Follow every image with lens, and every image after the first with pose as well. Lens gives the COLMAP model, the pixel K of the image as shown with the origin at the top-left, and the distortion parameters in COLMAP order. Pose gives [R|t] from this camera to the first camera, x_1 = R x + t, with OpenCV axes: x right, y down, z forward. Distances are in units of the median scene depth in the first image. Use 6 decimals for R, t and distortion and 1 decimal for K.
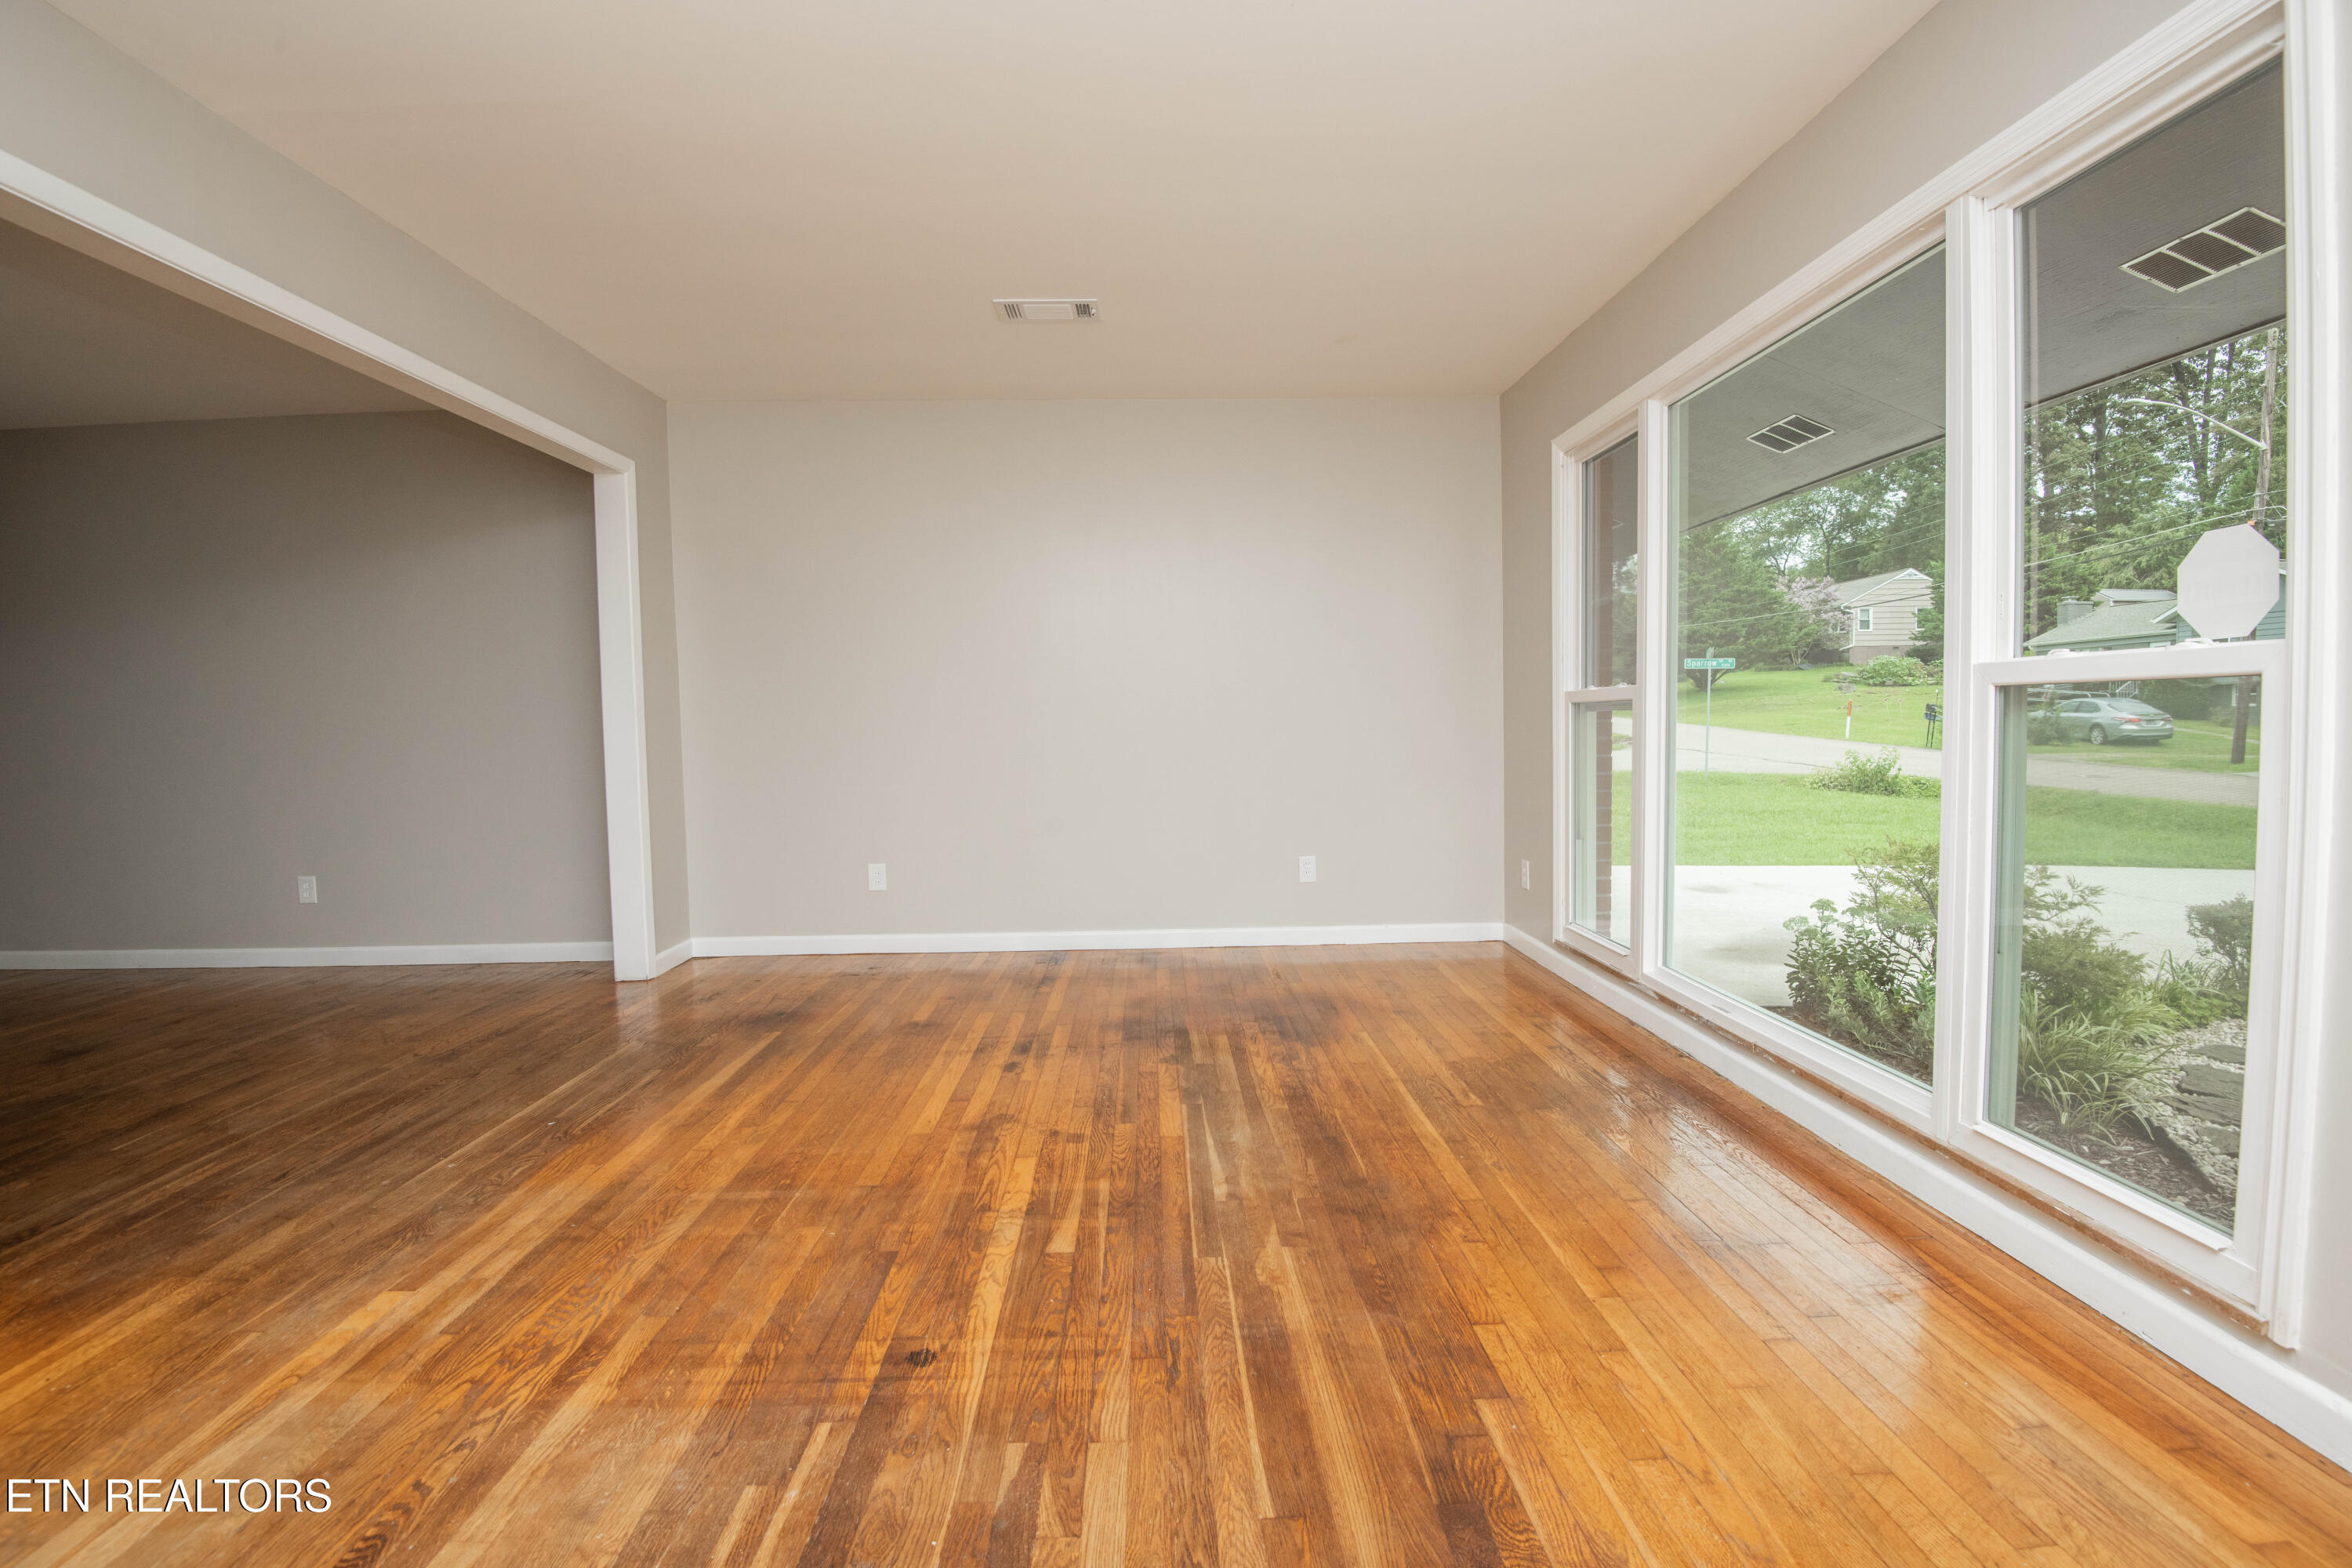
lens RADIAL K [[1087.2, 0, 1176.0], [0, 1087.2, 784.0], [0, 0, 1]] dist [-0.000780, -0.025949]
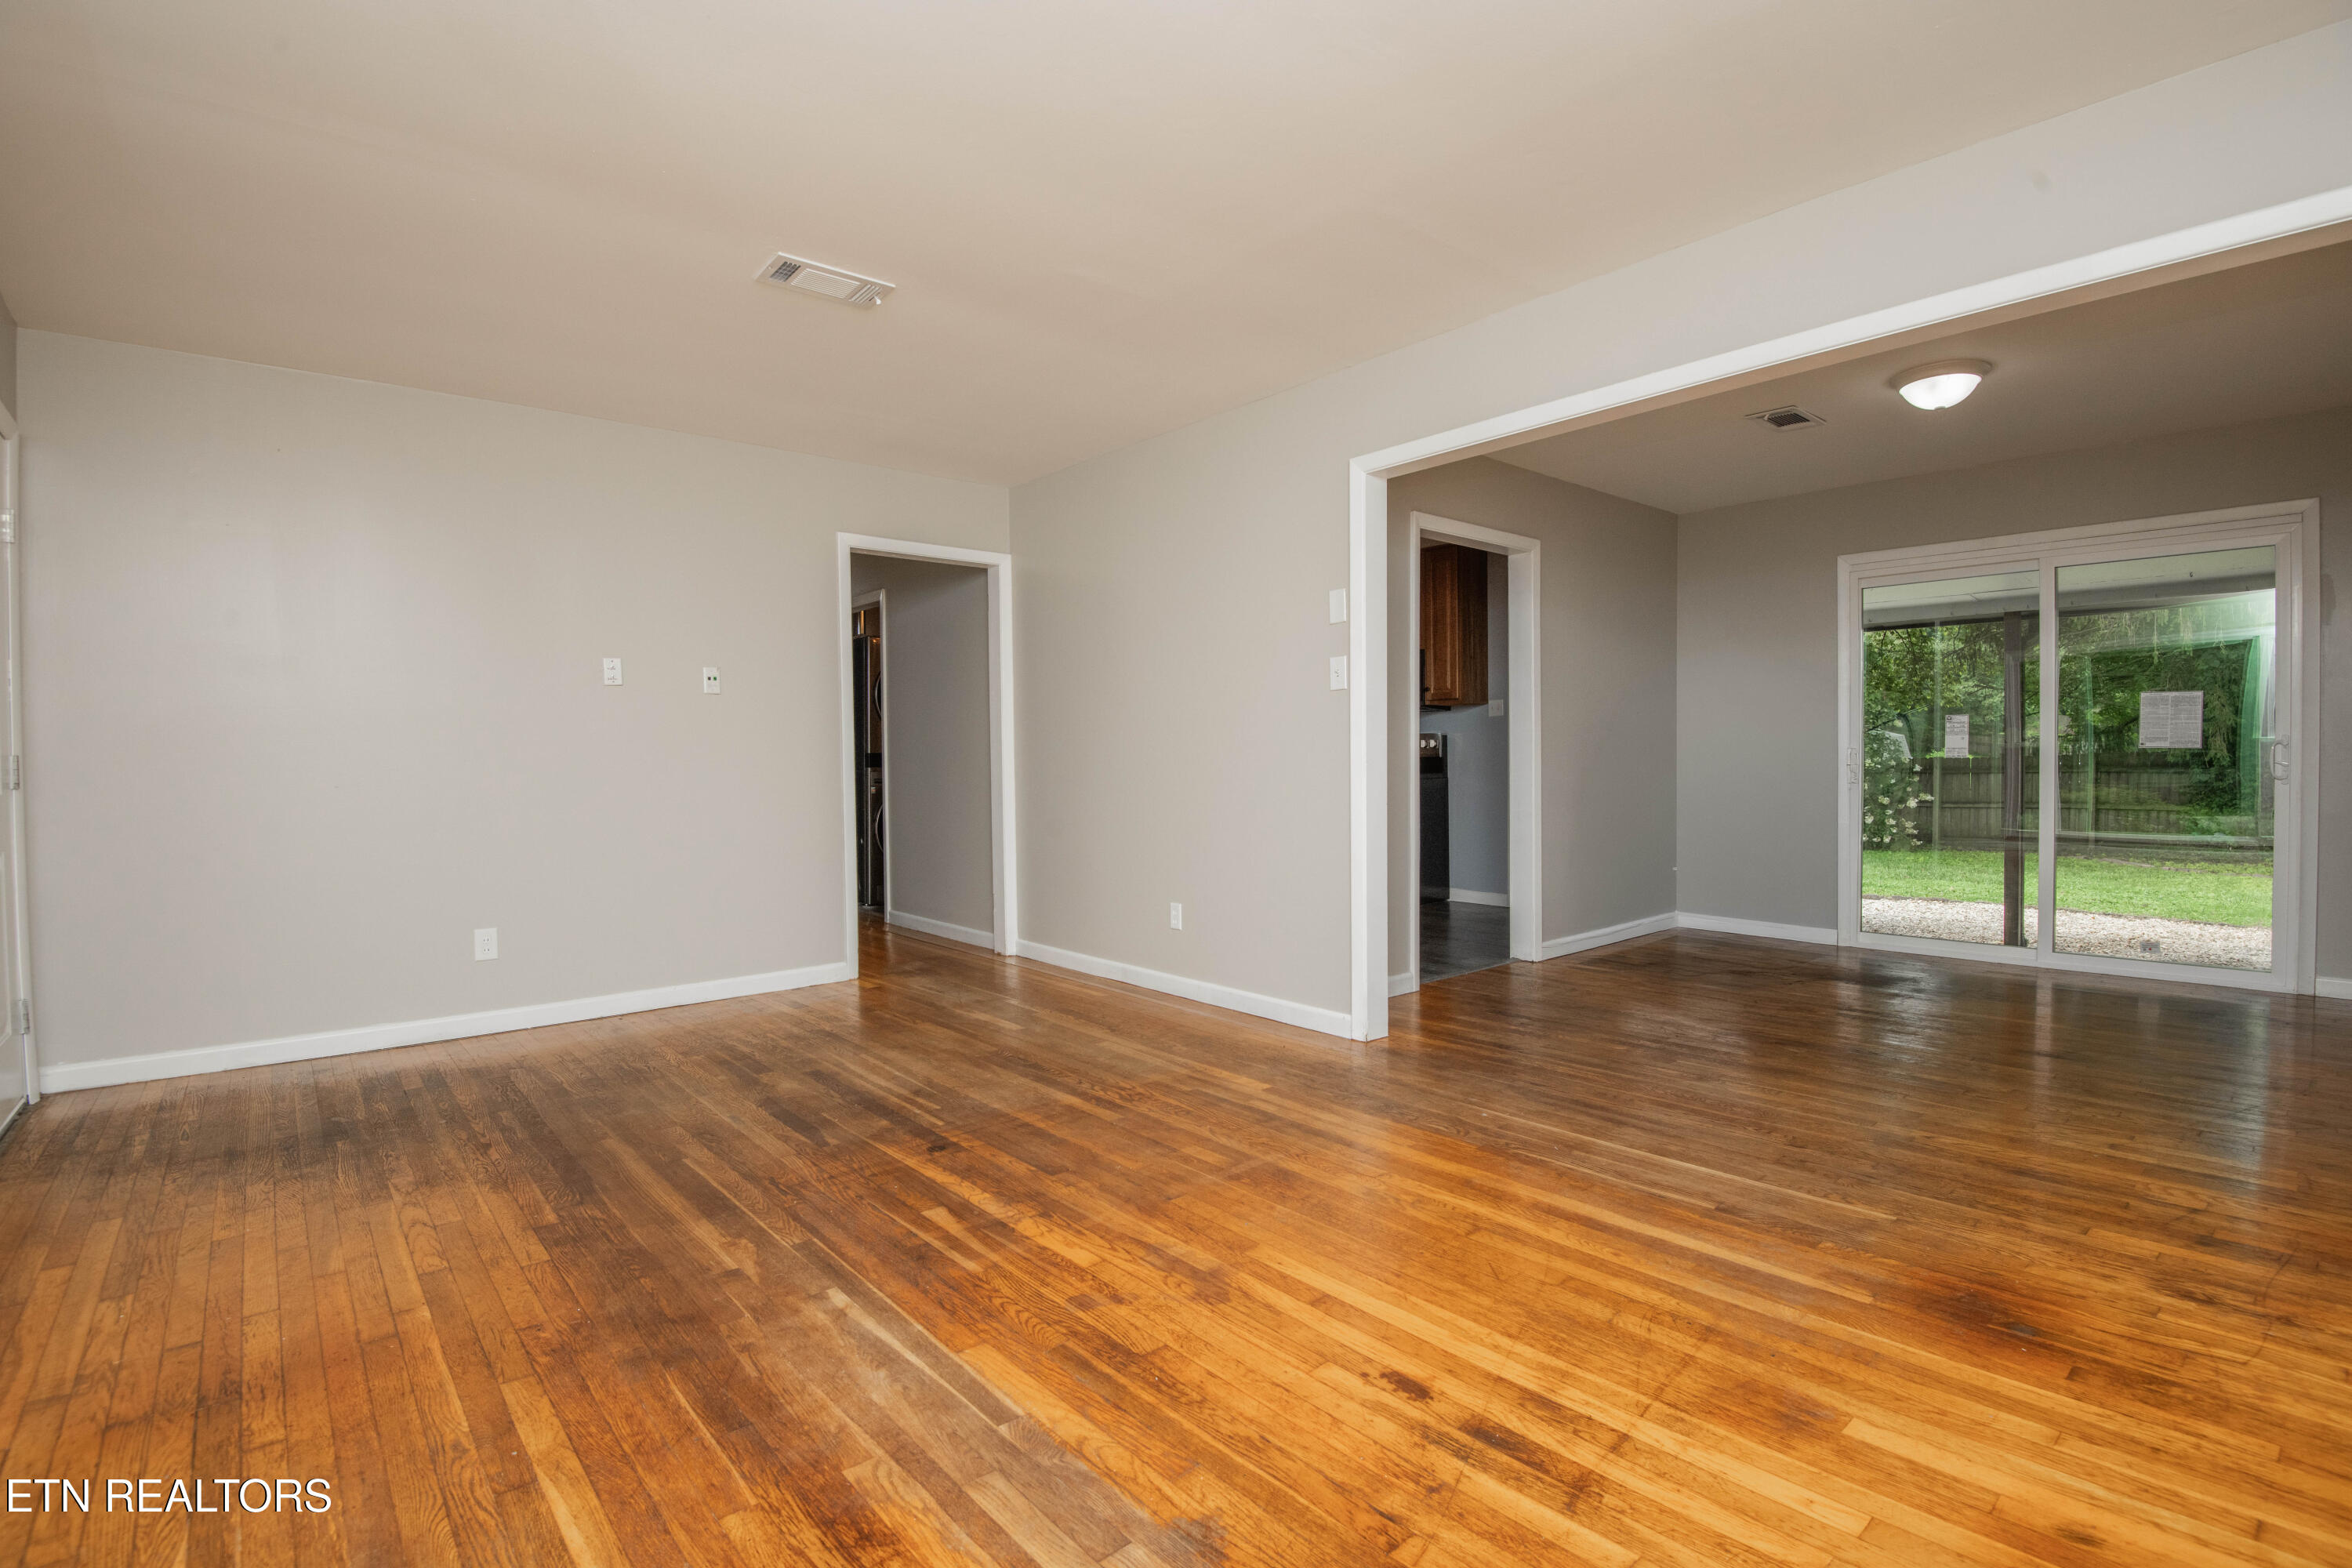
lens RADIAL K [[1087.2, 0, 1176.0], [0, 1087.2, 784.0], [0, 0, 1]] dist [-0.000780, -0.025949]
pose [[-0.776680, 0.039469, -0.628658, 0.391153], [-0.009987, 0.997138, 0.074942, -0.114420], [0.629816, 0.064484, -0.774063, 1.959683]]
